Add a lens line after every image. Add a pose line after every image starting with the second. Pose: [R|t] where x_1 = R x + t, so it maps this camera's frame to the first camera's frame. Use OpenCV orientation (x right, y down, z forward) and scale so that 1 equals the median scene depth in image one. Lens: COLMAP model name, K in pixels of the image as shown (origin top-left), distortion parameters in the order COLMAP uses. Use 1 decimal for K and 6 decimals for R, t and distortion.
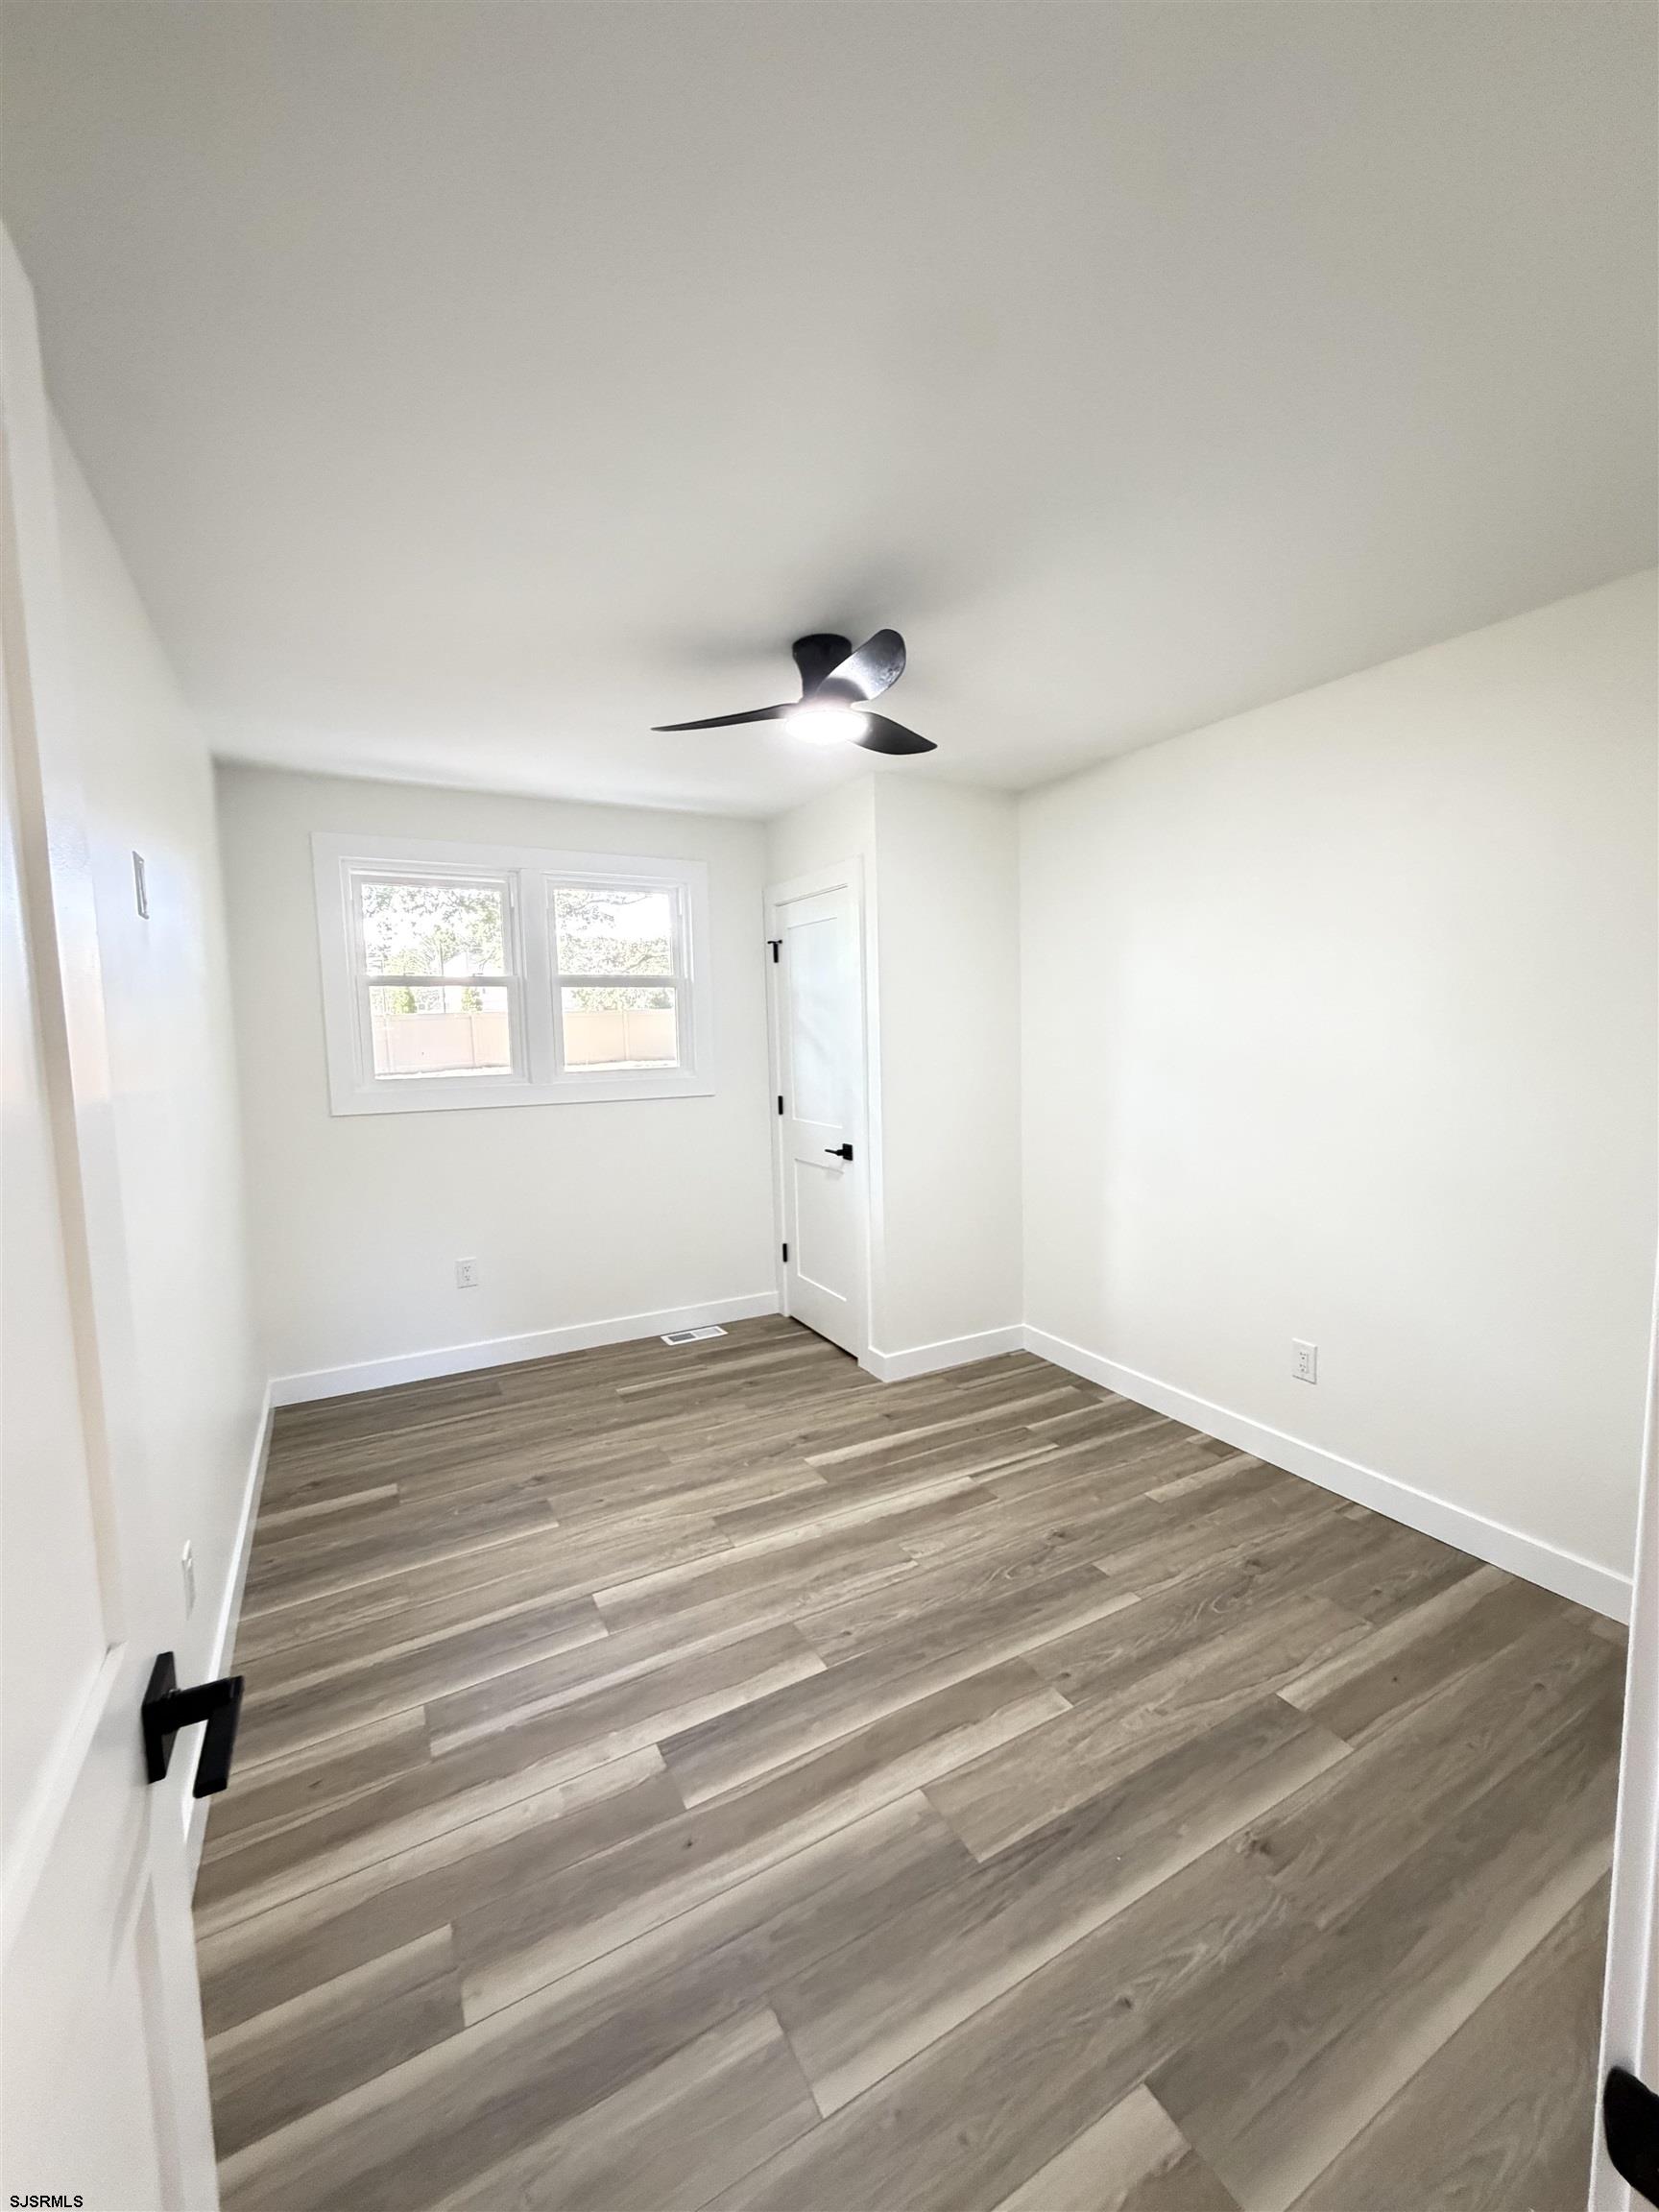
lens RADIAL K [[878.1, 0, 834.2], [0, 878.1, 1104.8], [0, 0, 1]] dist [0.001517, -0.000354]
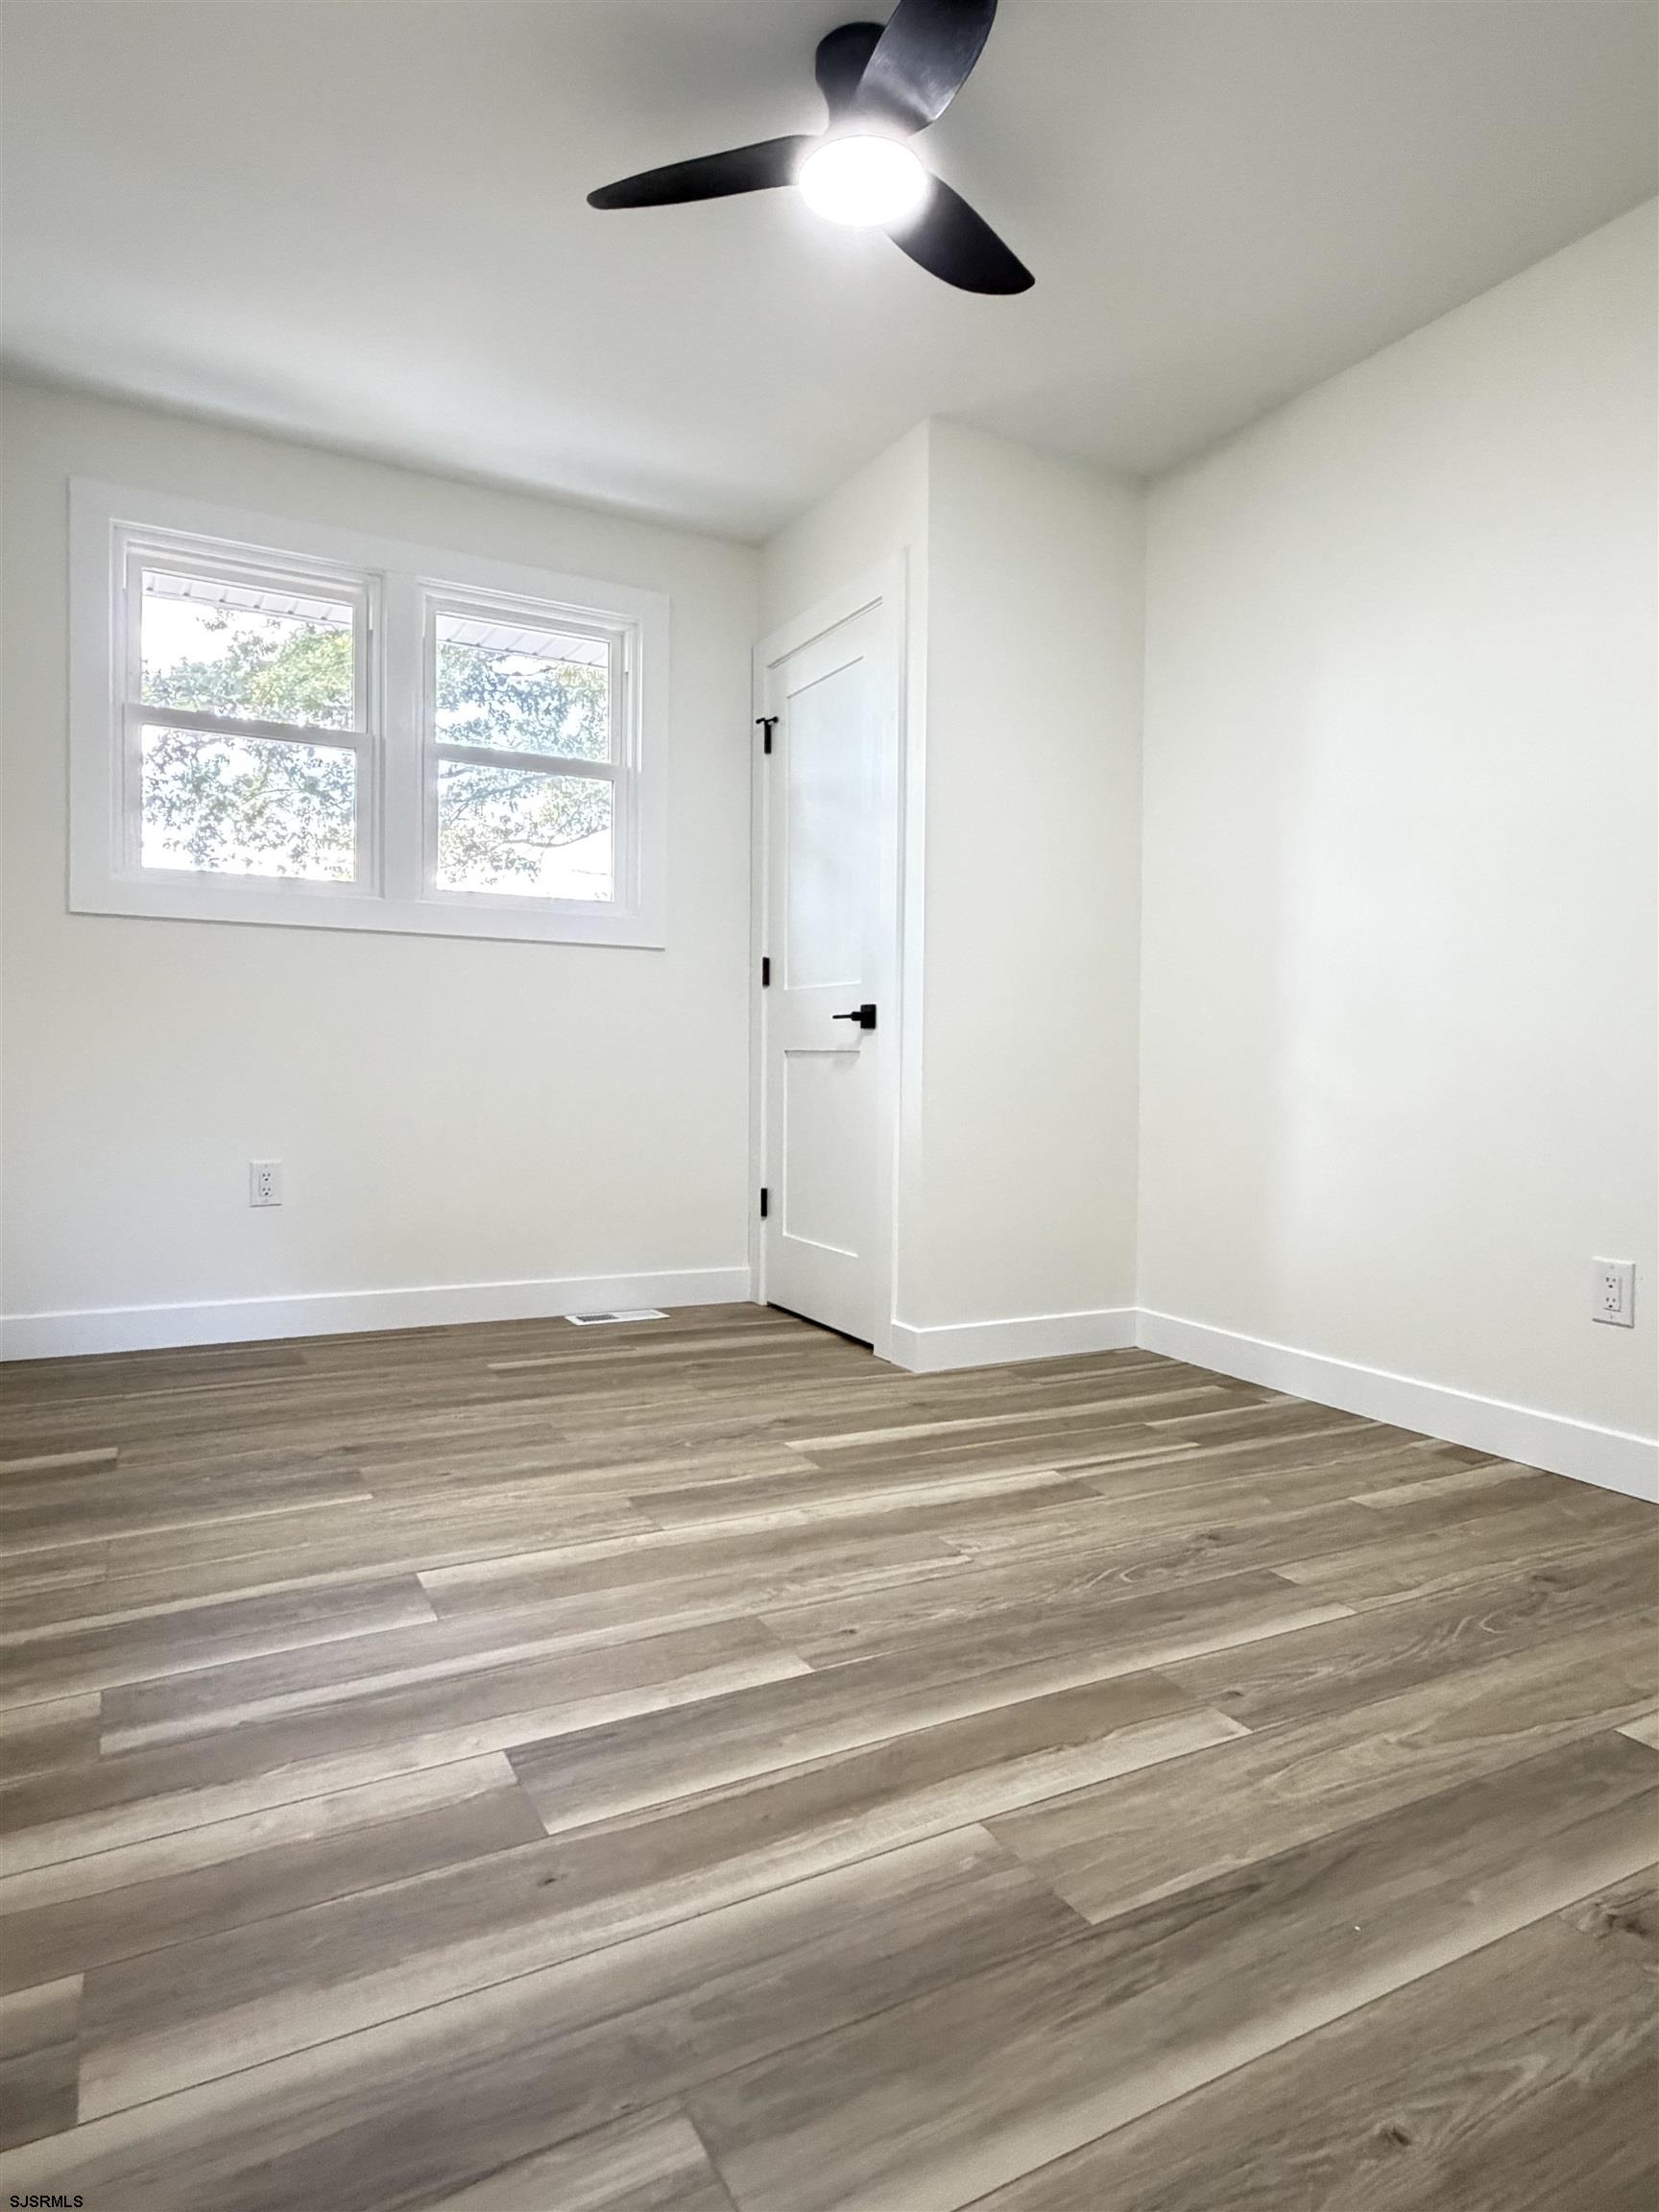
lens RADIAL K [[1258.2, 0, 829.5], [0, 1258.2, 1106.0], [0, 0, 1]] dist [0.003480, 0.003453]
pose [[0.999329, 0.034945, -0.010940, -0.001159], [-0.035601, 0.997118, -0.066989, 0.292421], [0.008568, 0.067334, 0.997694, 0.141866]]
